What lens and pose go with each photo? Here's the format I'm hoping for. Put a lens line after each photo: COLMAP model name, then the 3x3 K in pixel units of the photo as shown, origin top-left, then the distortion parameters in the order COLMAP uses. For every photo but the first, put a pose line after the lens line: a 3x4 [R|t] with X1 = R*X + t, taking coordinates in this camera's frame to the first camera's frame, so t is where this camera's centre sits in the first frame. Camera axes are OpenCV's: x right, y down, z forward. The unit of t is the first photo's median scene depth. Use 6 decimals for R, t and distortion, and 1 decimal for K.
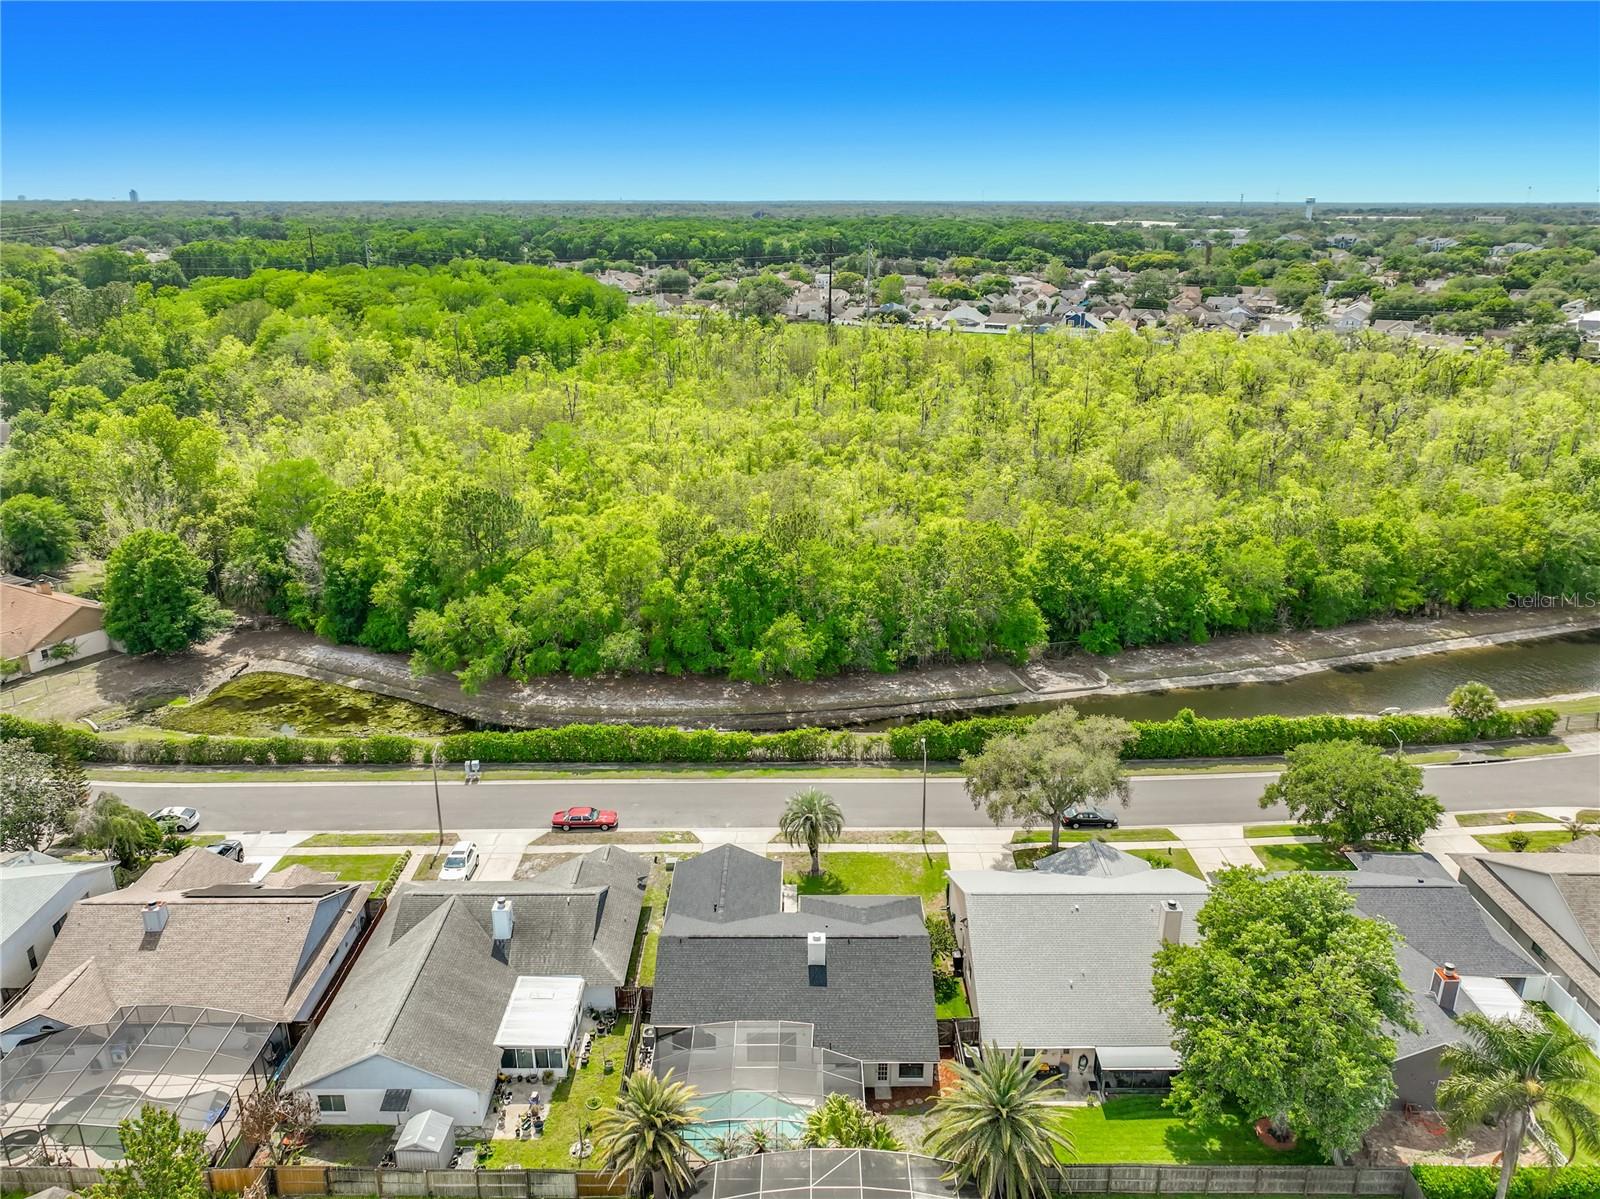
lens RADIAL K [[1149.4, 0, 805.7], [0, 1149.4, 610.2], [0, 0, 1]] dist [0.005396, 0.005845]
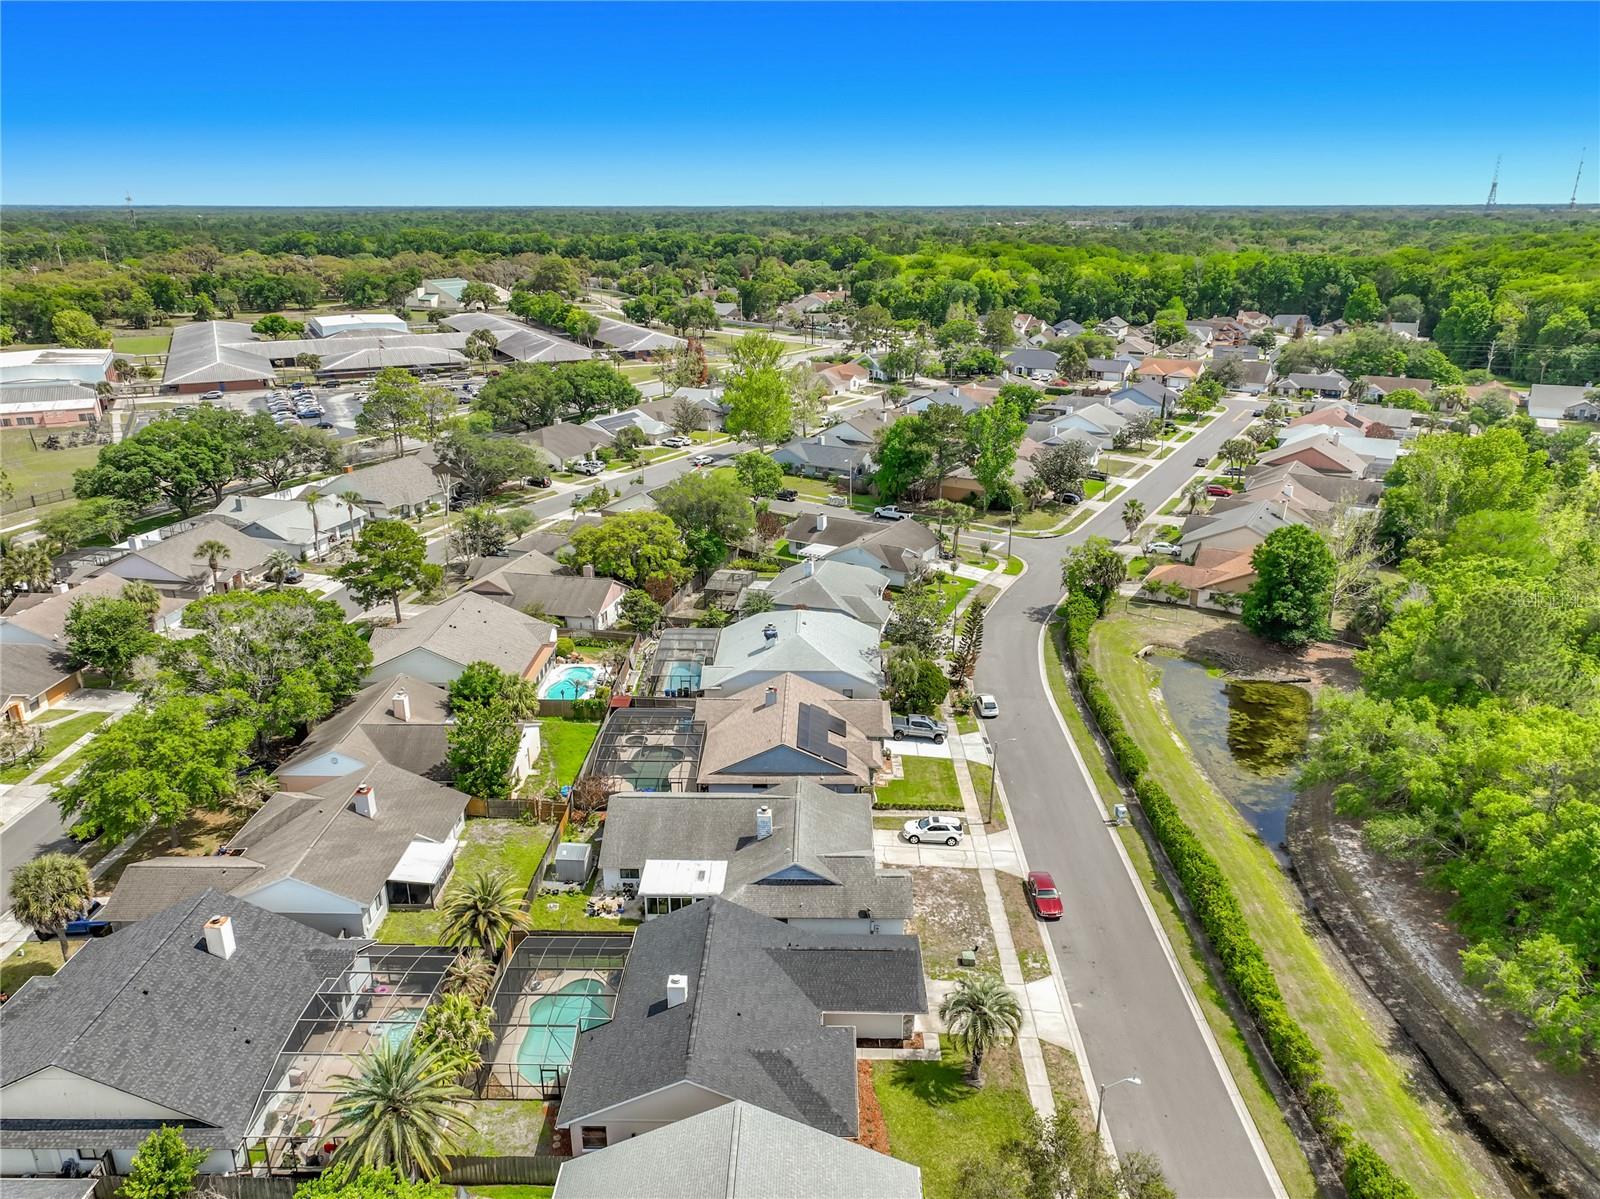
lens RADIAL K [[1149.4, 0, 805.7], [0, 1149.4, 610.2], [0, 0, 1]] dist [0.005396, 0.005845]
pose [[-0.008618, 0.334263, -0.942441, 0.442935], [-0.343135, 0.884261, 0.316765, -0.177666], [0.939246, 0.326115, 0.107077, 0.500552]]
